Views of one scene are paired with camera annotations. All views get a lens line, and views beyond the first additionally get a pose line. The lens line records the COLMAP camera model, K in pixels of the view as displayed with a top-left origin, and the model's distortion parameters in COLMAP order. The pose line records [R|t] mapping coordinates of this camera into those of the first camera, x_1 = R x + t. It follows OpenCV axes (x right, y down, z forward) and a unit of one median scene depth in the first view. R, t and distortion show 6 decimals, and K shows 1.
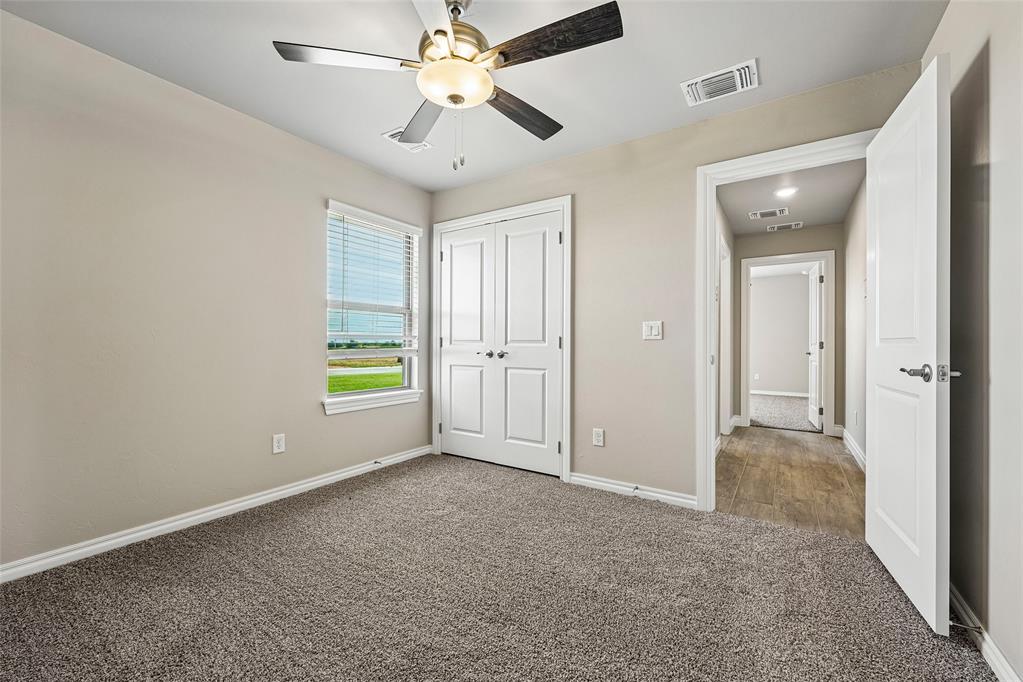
lens RADIAL K [[410.8, 0, 512.2], [0, 410.8, 345.2], [0, 0, 1]] dist [0.000260, 0.000214]
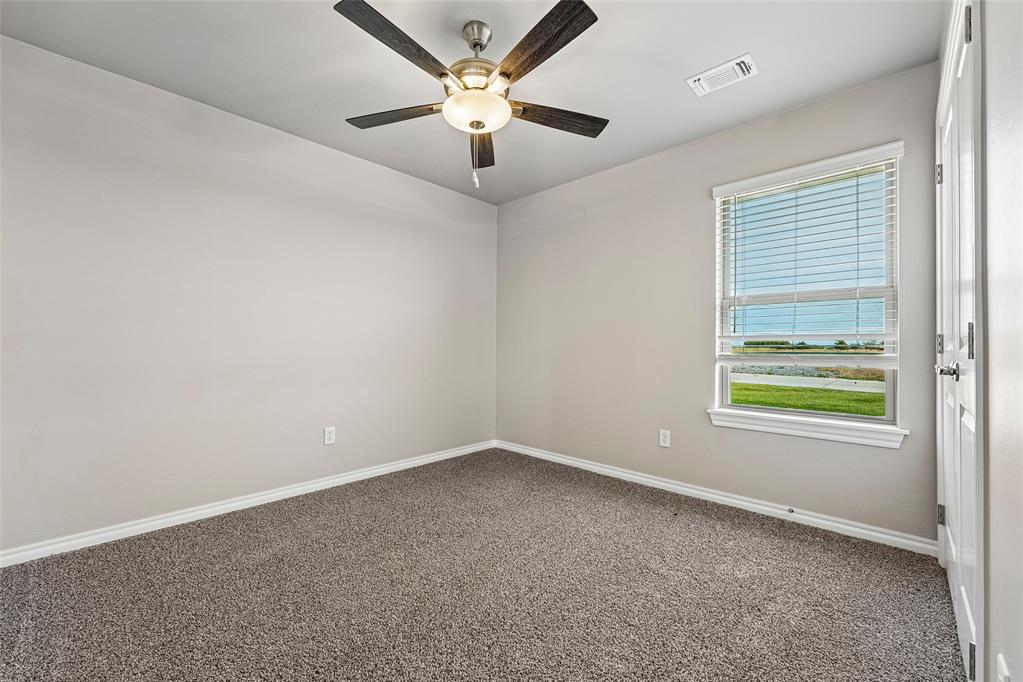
lens RADIAL K [[410.8, 0, 514.9], [0, 410.8, 340.8], [0, 0, 1]] dist [0.000260, 0.000214]
pose [[-0.186823, -0.012005, -0.982320, 0.508718], [0.001314, 0.999921, -0.012471, -0.006342], [0.982393, -0.003621, -0.186793, 0.709689]]
